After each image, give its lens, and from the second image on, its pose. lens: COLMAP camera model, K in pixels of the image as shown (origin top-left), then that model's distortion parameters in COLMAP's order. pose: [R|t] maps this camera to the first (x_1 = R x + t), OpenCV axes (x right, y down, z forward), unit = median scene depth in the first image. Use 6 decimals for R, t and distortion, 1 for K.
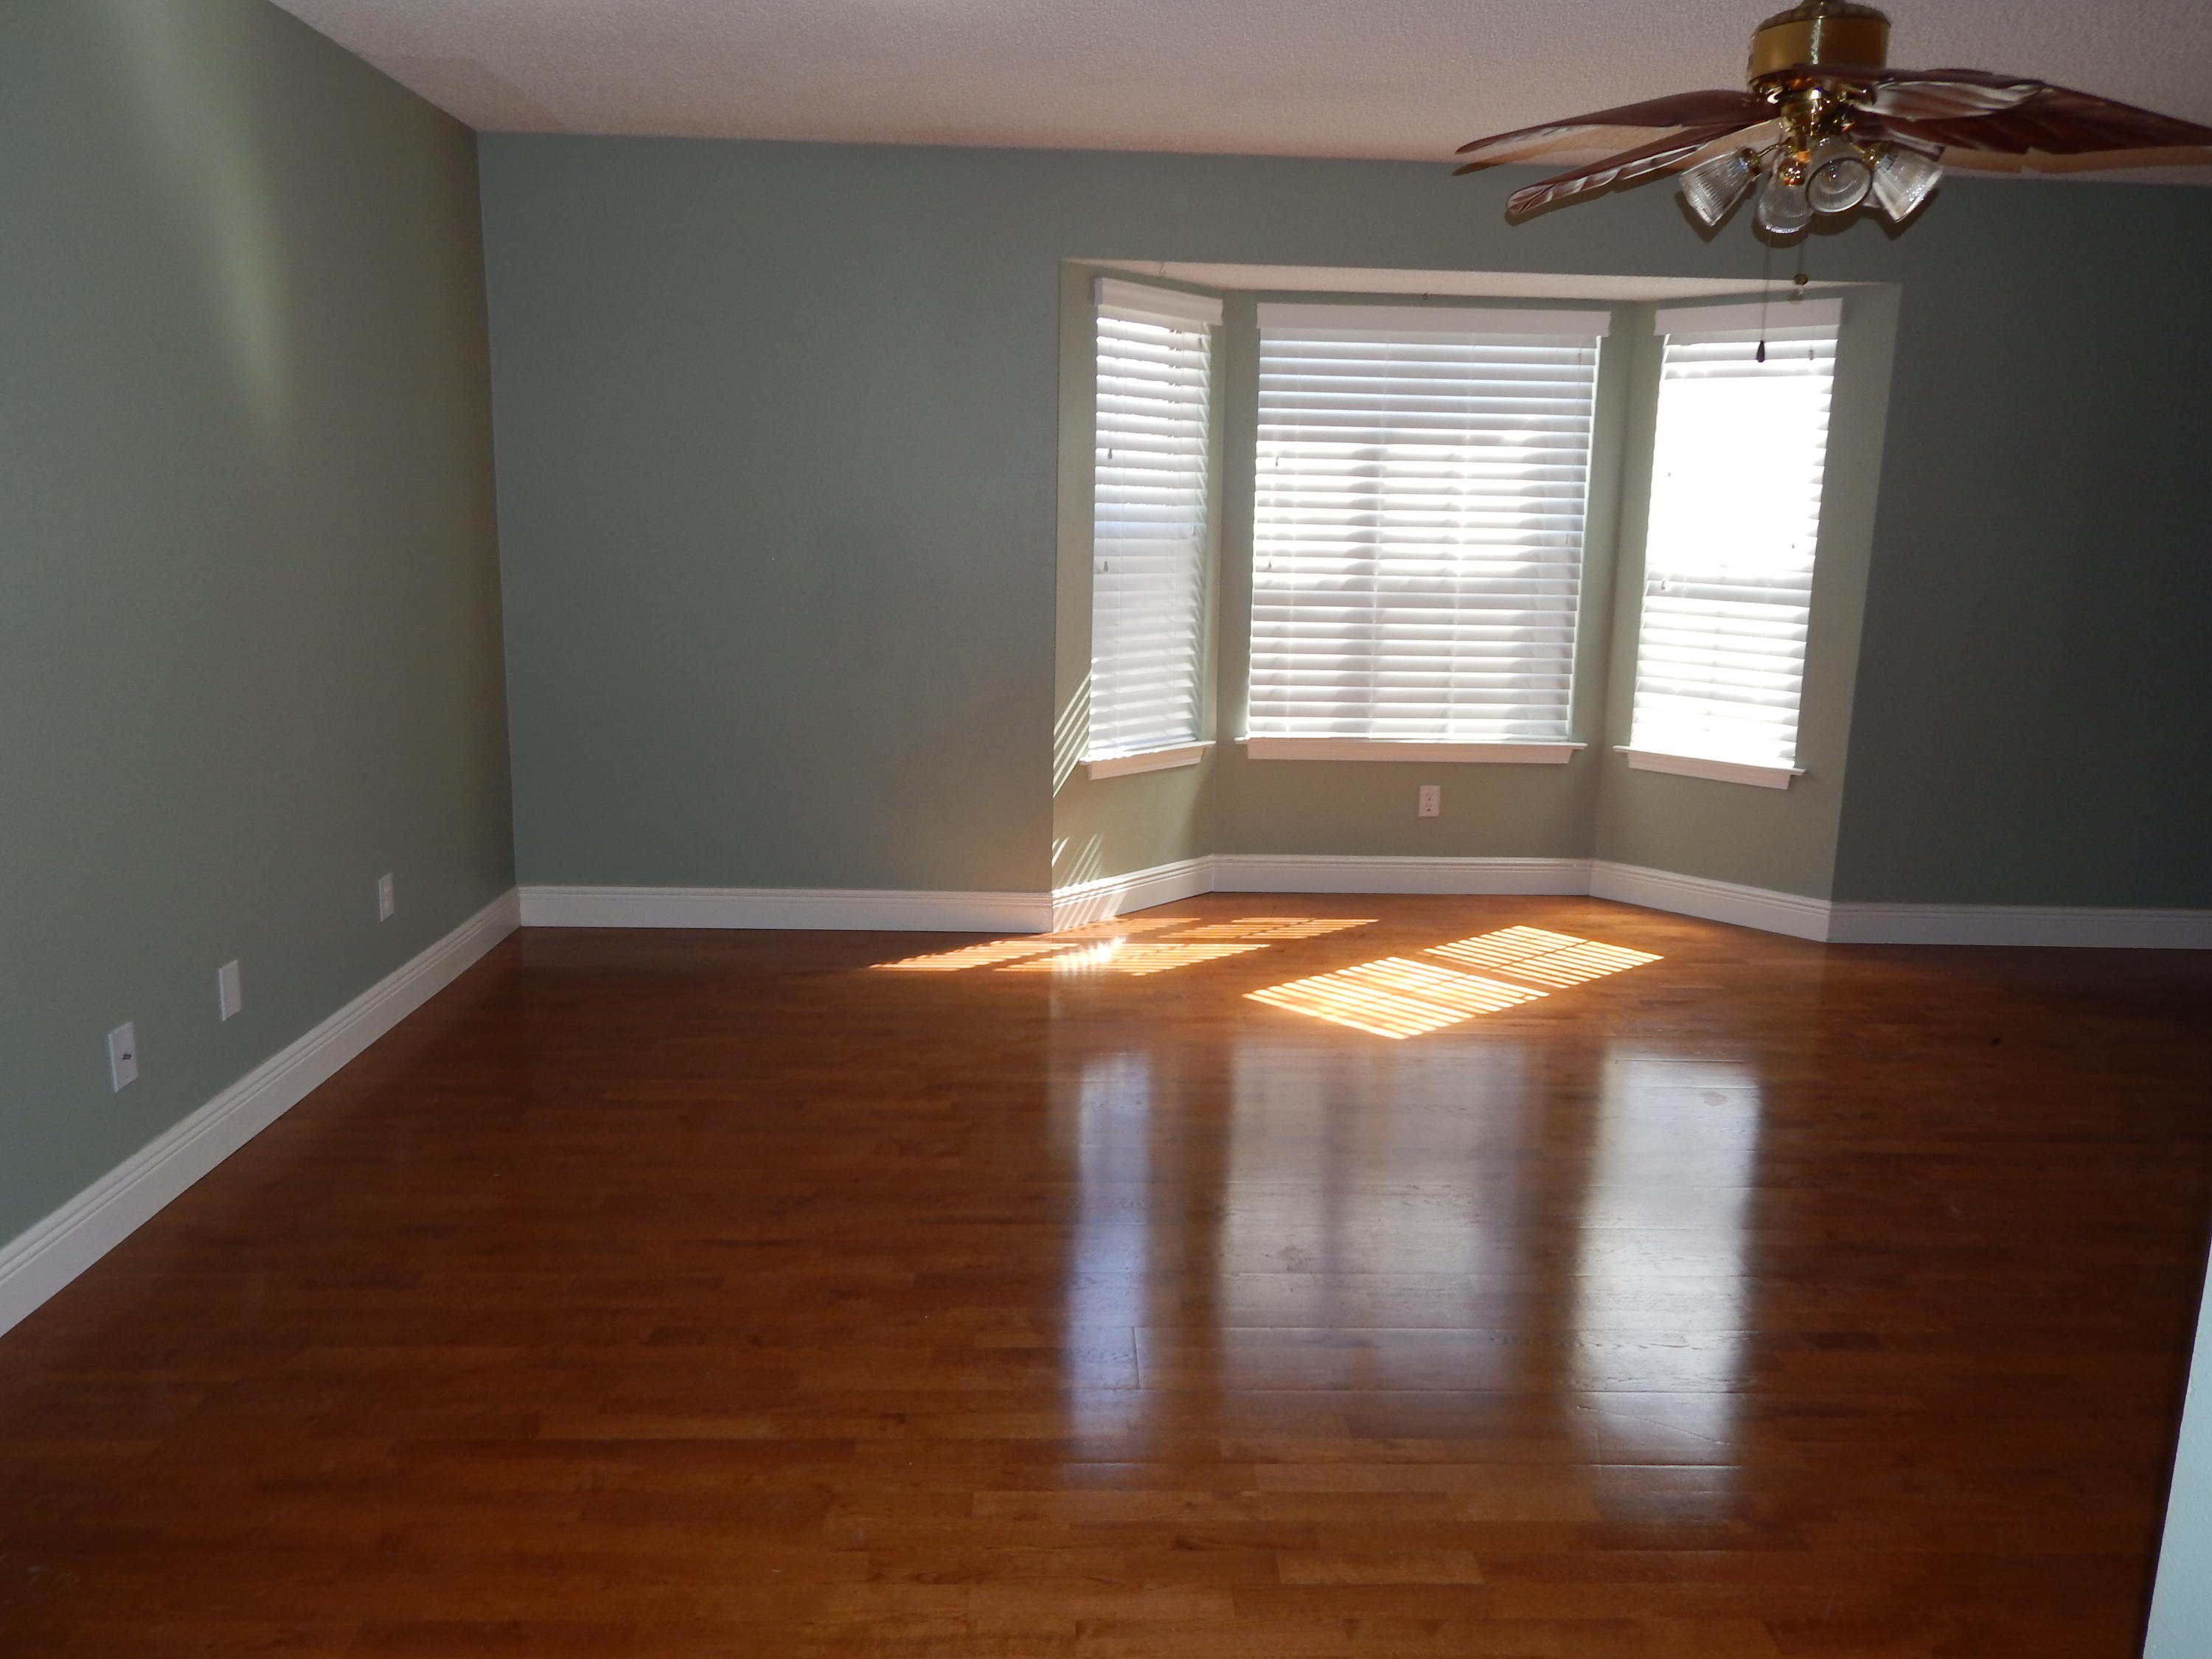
lens RADIAL K [[1615.8, 0, 1112.0], [0, 1615.8, 812.6], [0, 0, 1]] dist [0.003413, -0.007678]
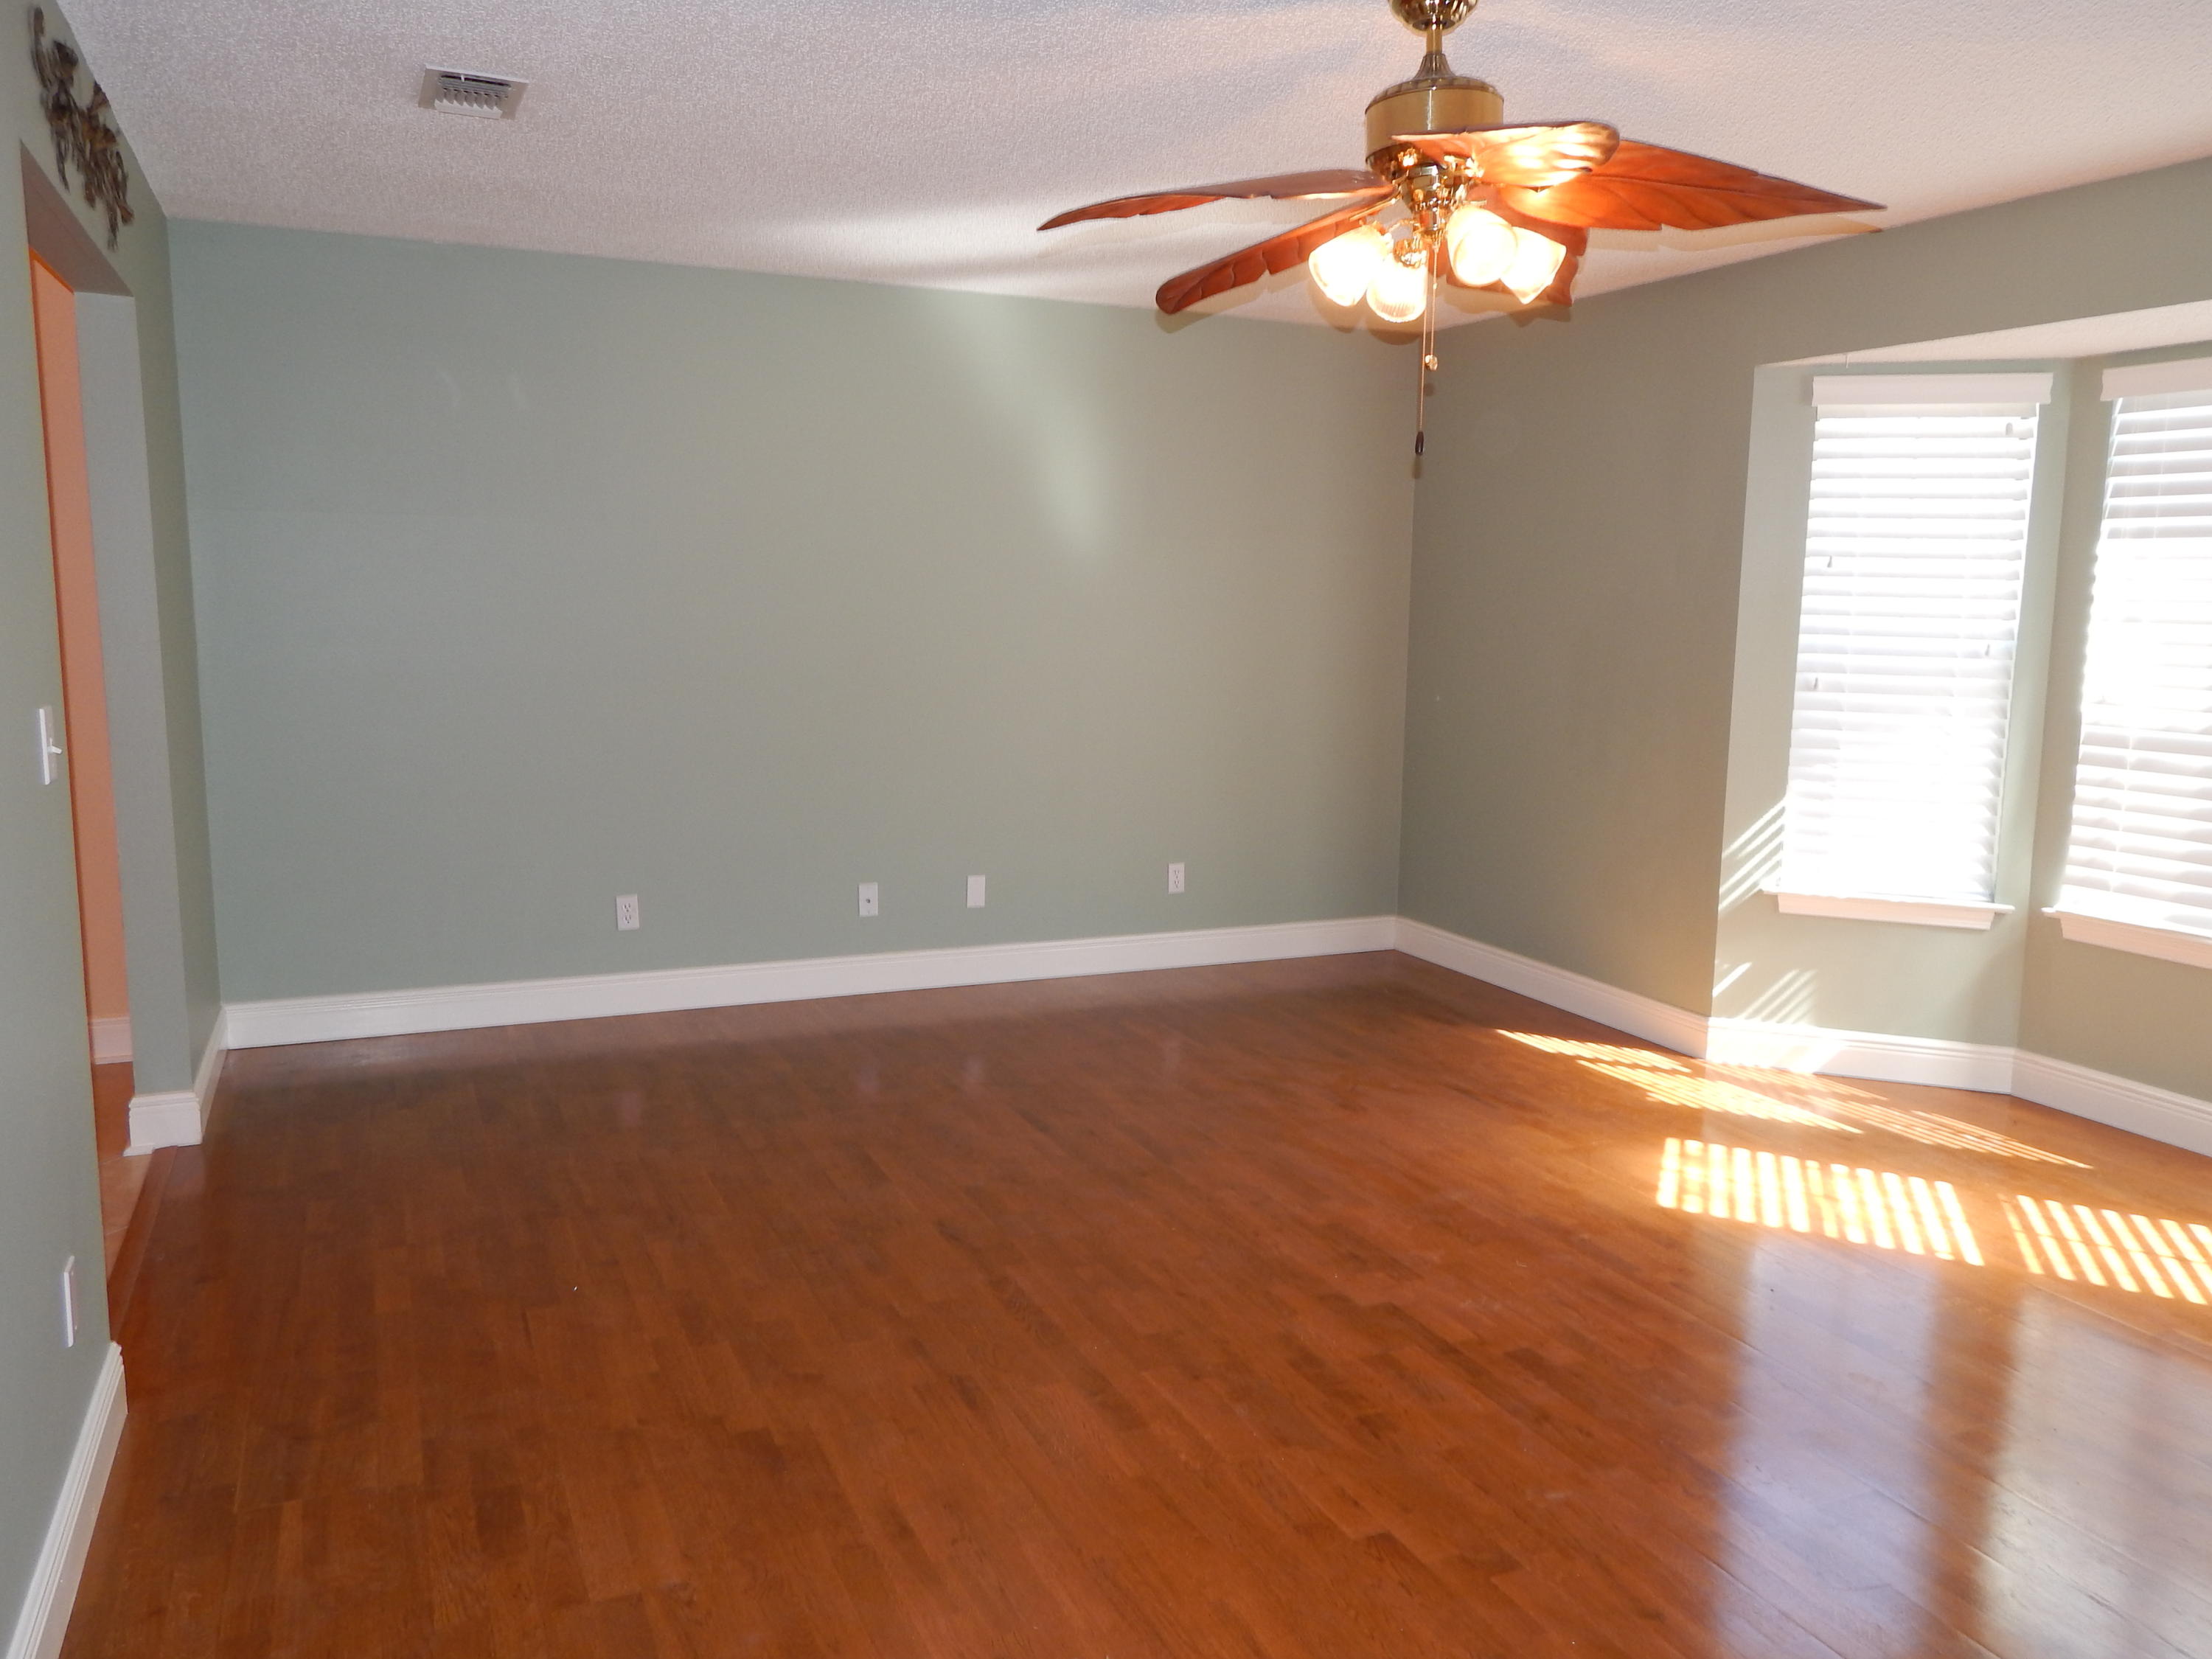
lens RADIAL K [[1615.8, 0, 1120.3], [0, 1615.8, 852.9], [0, 0, 1]] dist [0.003413, -0.007678]
pose [[0.363495, 0.126643, -0.922948, 0.700504], [-0.188352, 0.980247, 0.060324, -0.038343], [0.912357, 0.151911, 0.380168, 0.294615]]
